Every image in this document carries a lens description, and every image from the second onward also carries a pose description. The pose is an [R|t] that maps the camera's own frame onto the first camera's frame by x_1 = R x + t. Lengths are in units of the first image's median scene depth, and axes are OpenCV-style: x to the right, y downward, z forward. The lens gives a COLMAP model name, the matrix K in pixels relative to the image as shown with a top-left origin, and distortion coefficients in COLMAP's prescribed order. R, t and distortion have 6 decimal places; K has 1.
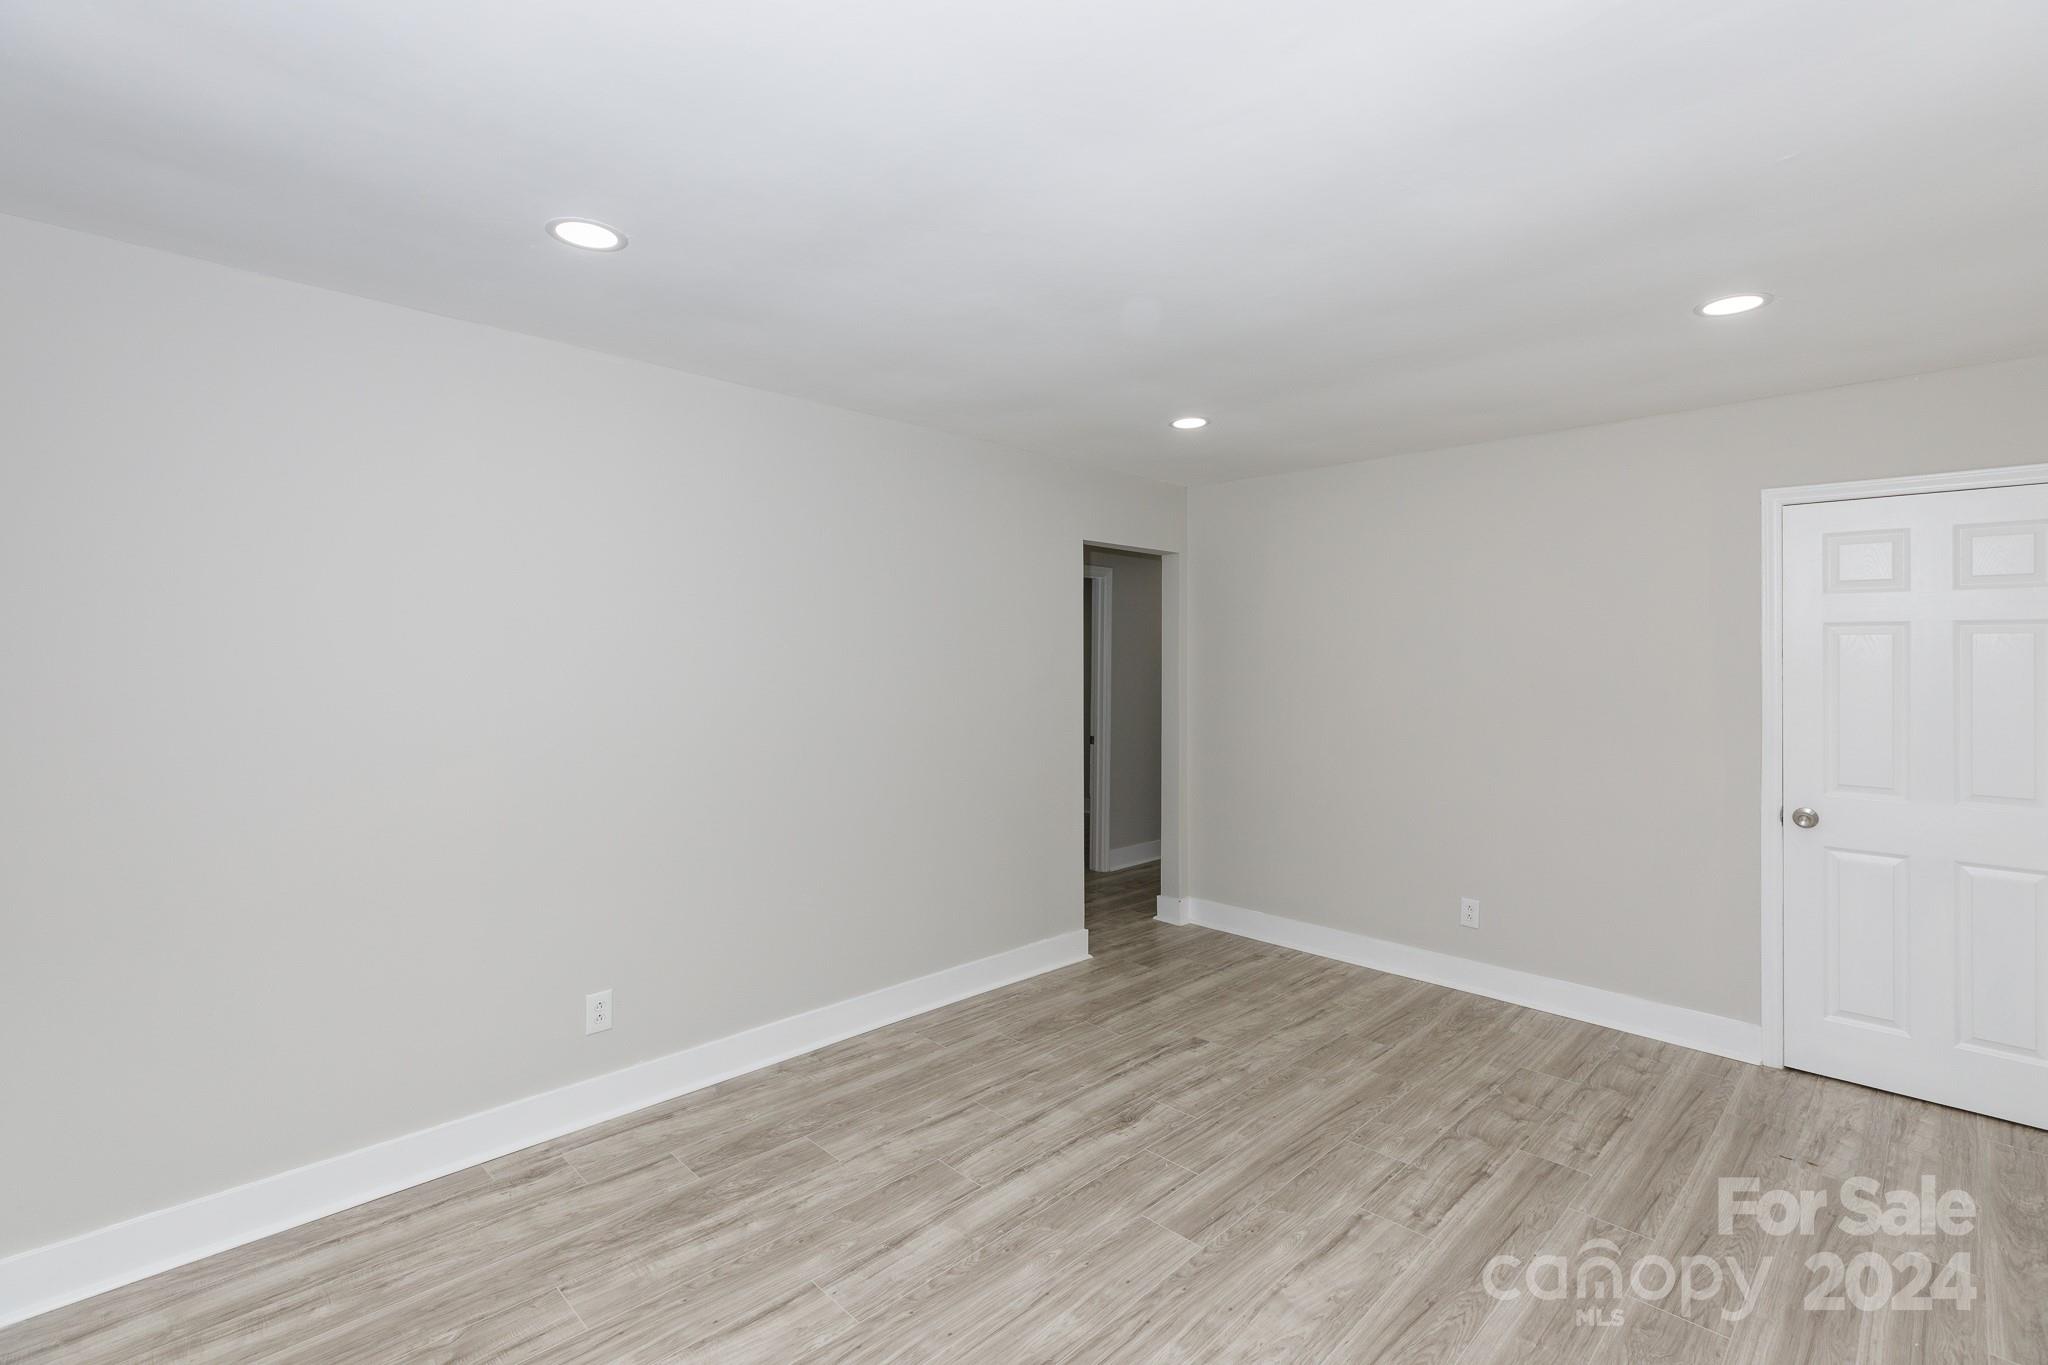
lens RADIAL K [[932.9, 0, 978.5], [0, 932.9, 662.0], [0, 0, 1]] dist [-0.000748, 0.001176]
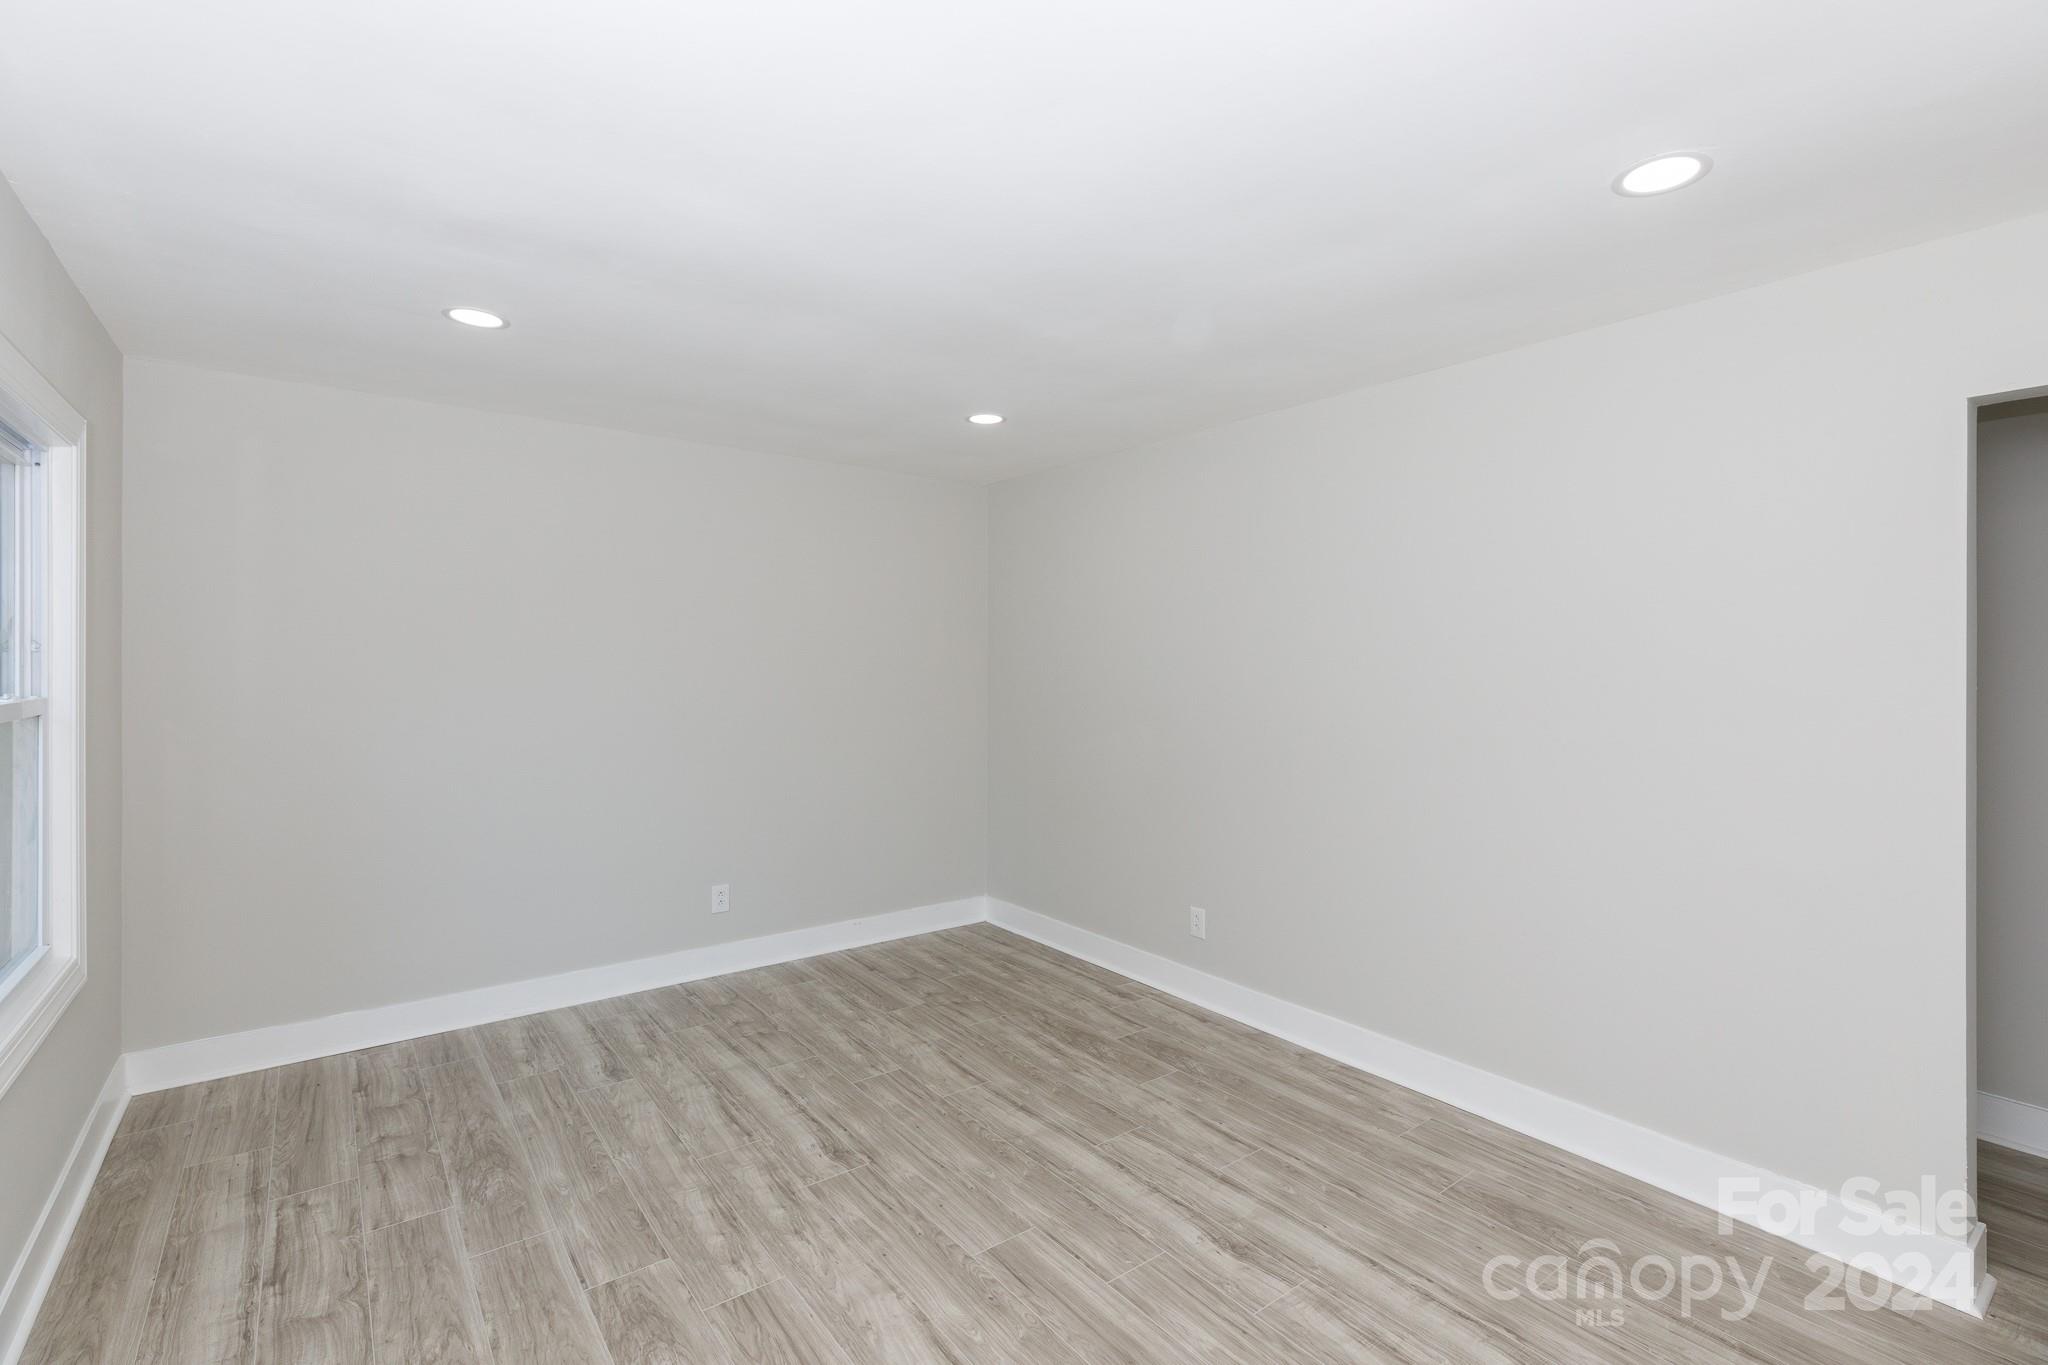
lens RADIAL K [[932.9, 0, 1050.1], [0, 932.9, 629.4], [0, 0, 1]] dist [-0.000748, 0.001176]
pose [[-0.094836, -0.036735, -0.994815, 1.062940], [-0.009077, 0.999309, -0.036036, 0.010482], [0.995452, 0.005613, -0.095104, 1.018346]]
